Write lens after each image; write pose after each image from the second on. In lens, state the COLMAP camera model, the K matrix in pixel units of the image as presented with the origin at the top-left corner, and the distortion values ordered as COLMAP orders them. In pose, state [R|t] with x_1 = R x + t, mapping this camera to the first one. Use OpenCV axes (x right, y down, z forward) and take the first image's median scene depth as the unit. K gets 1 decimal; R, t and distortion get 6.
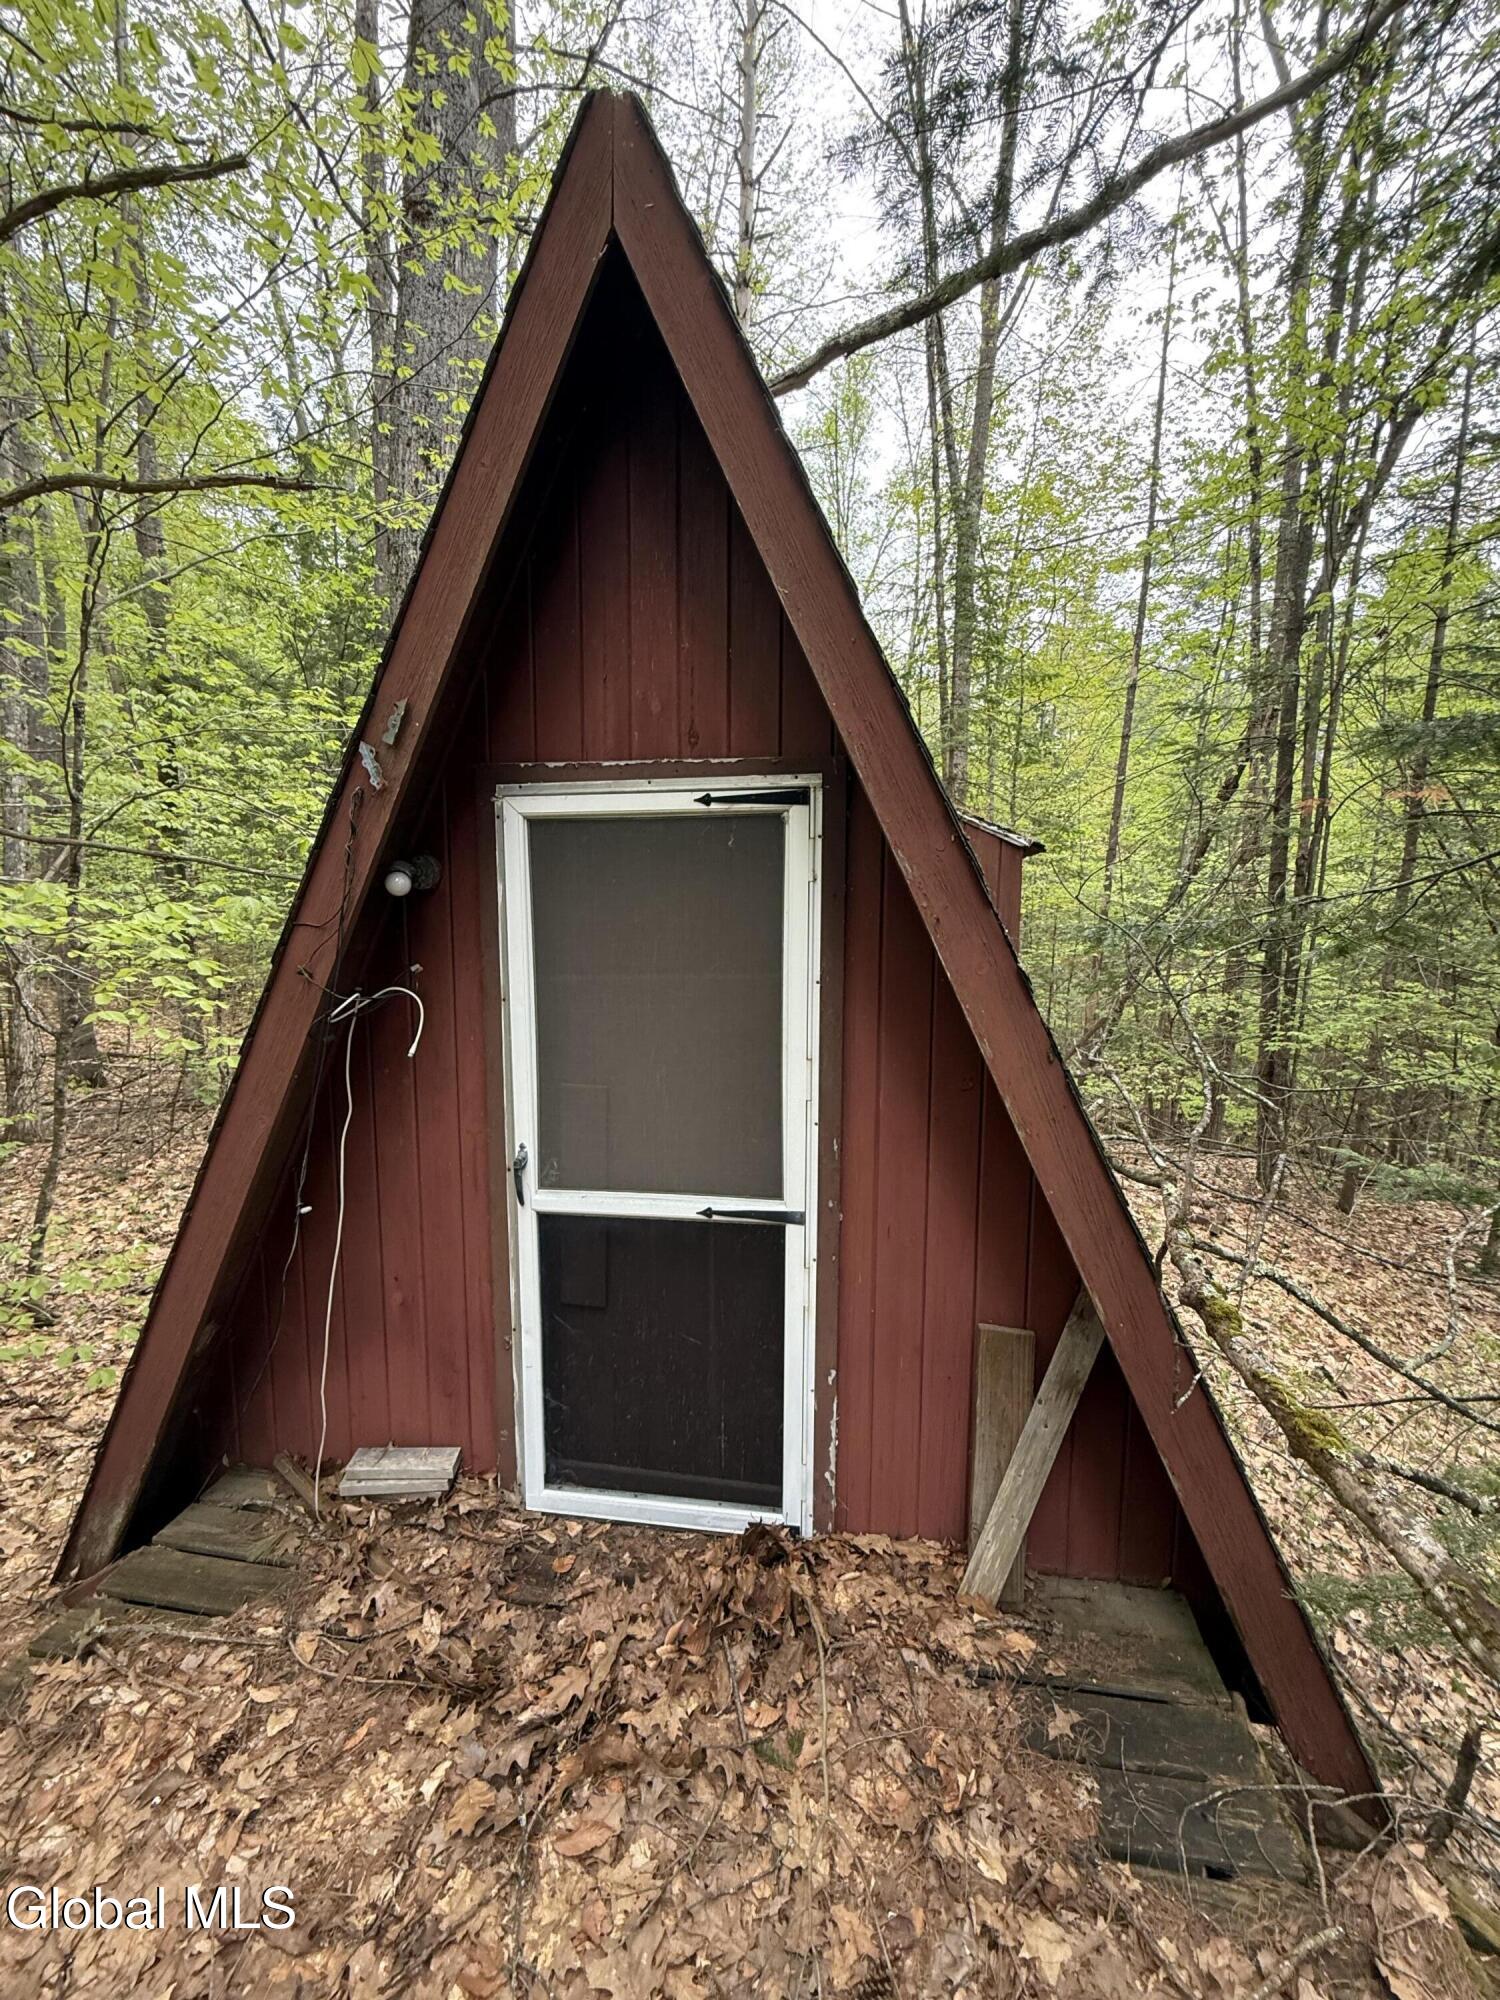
lens RADIAL K [[797.2, 0, 749.0], [0, 797.2, 1001.4], [0, 0, 1]] dist [-0.001589, 0.000394]
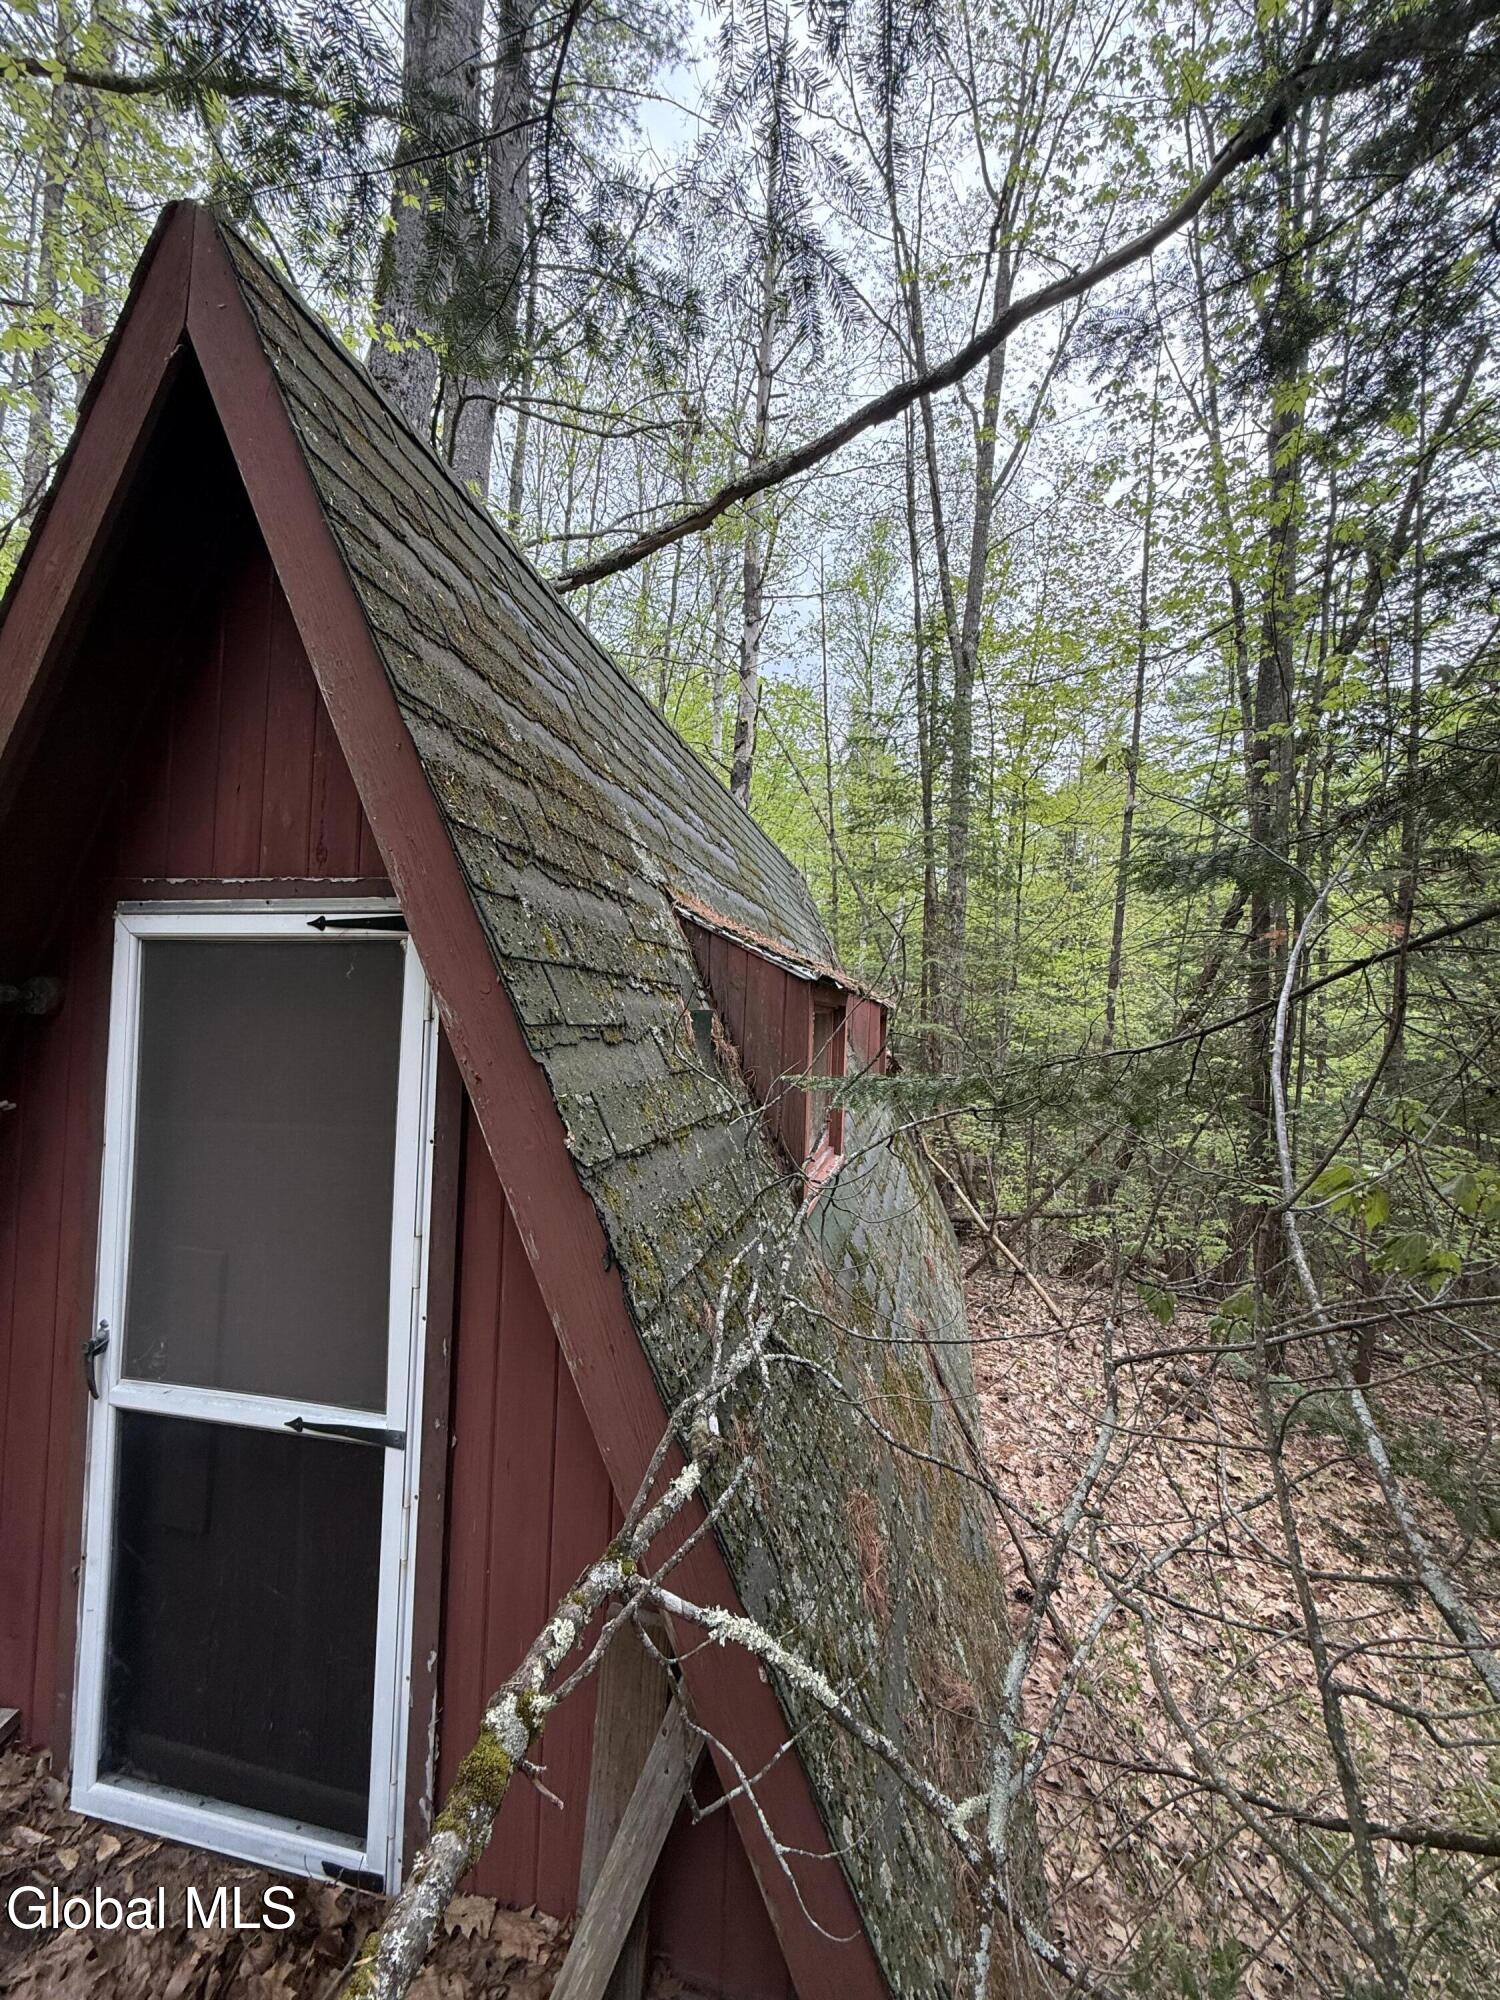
lens RADIAL K [[797.2, 0, 750.6], [0, 797.2, 1000.1], [0, 0, 1]] dist [-0.001589, 0.000394]
pose [[0.998027, 0.027320, -0.056532, 0.433590], [-0.035020, 0.989525, -0.140053, -0.061088], [0.052113, 0.141756, 0.988529, 0.167632]]
